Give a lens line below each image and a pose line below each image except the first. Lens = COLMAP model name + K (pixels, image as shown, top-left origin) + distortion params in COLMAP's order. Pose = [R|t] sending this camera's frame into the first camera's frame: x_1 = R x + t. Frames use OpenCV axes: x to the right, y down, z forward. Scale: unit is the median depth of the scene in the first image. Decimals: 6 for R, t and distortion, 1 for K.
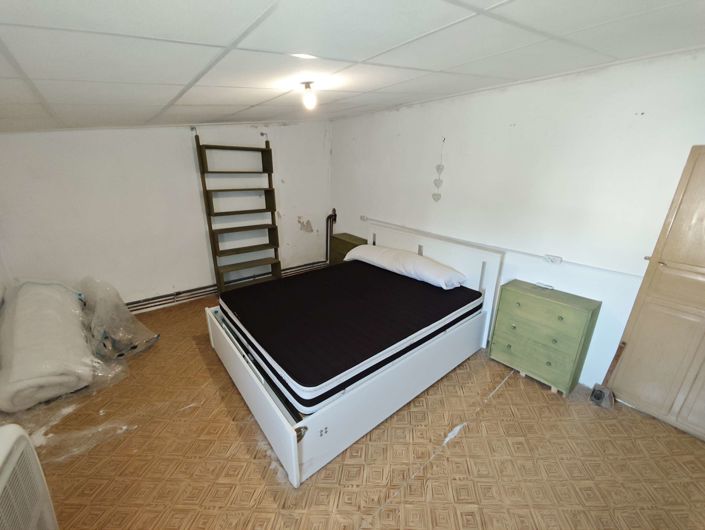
lens RADIAL K [[294.8, 0, 349.9], [0, 294.8, 262.4], [0, 0, 1]] dist [-0.010177, 0.005018]
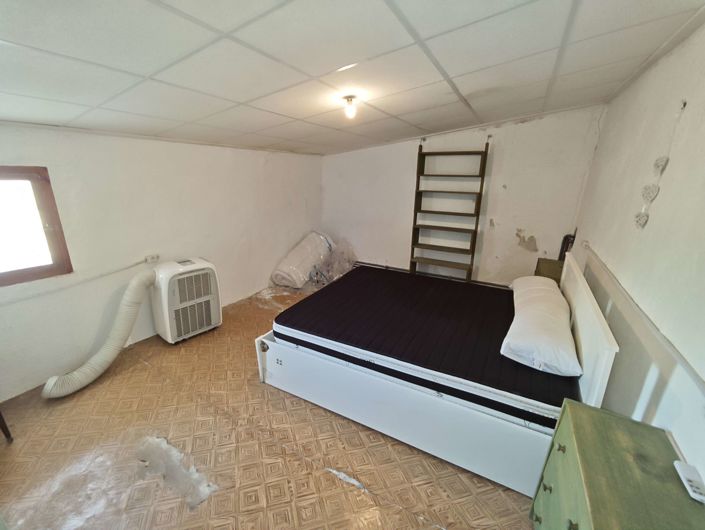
lens RADIAL K [[294.8, 0, 349.9], [0, 294.8, 262.4], [0, 0, 1]] dist [-0.010177, 0.005018]
pose [[0.363382, 0.260023, -0.894618, 0.562337], [-0.285488, 0.945143, 0.158747, -0.081128], [0.886820, 0.197717, 0.417681, 0.319493]]
